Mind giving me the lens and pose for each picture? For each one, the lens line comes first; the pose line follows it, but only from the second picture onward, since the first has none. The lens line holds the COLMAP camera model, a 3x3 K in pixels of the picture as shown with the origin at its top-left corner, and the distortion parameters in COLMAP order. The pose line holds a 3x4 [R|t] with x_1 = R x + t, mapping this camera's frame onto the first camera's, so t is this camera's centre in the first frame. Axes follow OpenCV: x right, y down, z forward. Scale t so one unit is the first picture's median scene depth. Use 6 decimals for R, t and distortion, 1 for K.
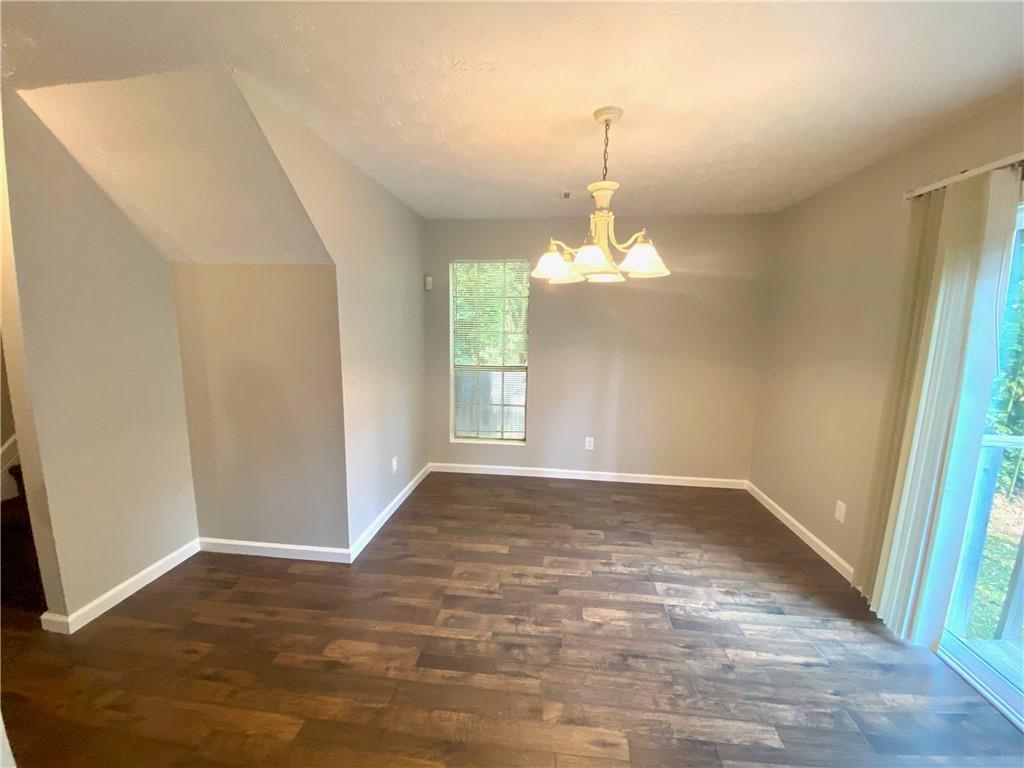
lens RADIAL K [[419.5, 0, 514.6], [0, 419.5, 388.5], [0, 0, 1]] dist [-0.014786, -0.000255]
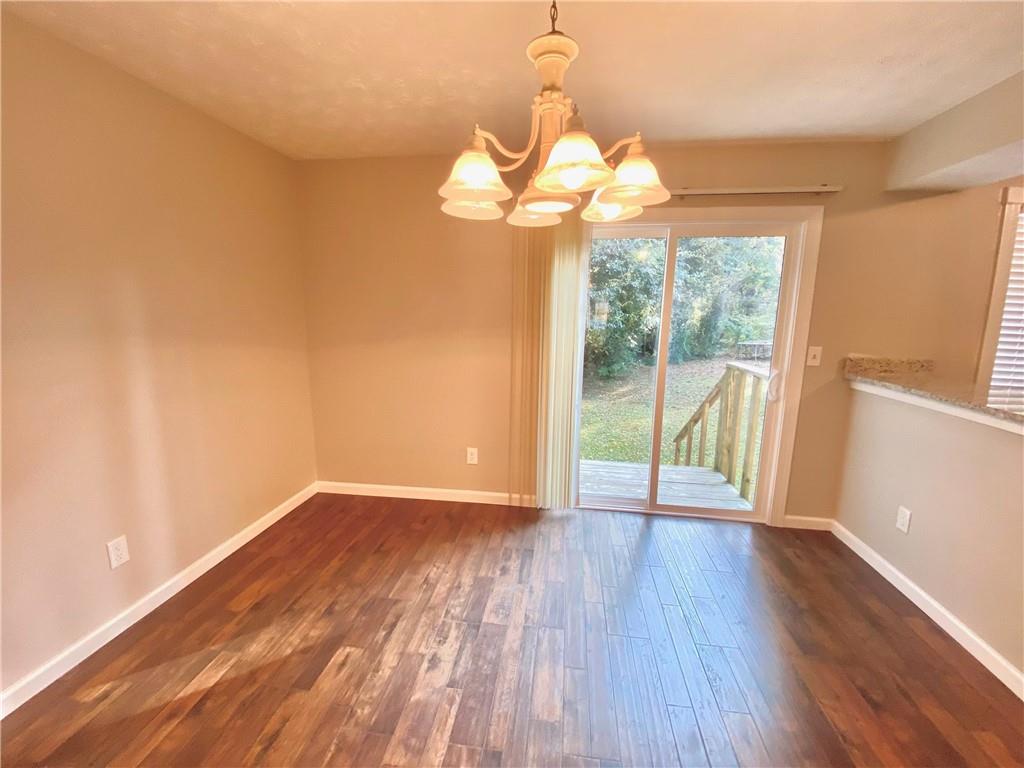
lens RADIAL K [[419.5, 0, 514.2], [0, 419.5, 378.1], [0, 0, 1]] dist [-0.014786, -0.000255]
pose [[0.013264, -0.177802, 0.983977, -0.308265], [0.144744, 0.974040, 0.174055, -0.095141], [-0.989380, 0.140116, 0.038655, 0.733667]]
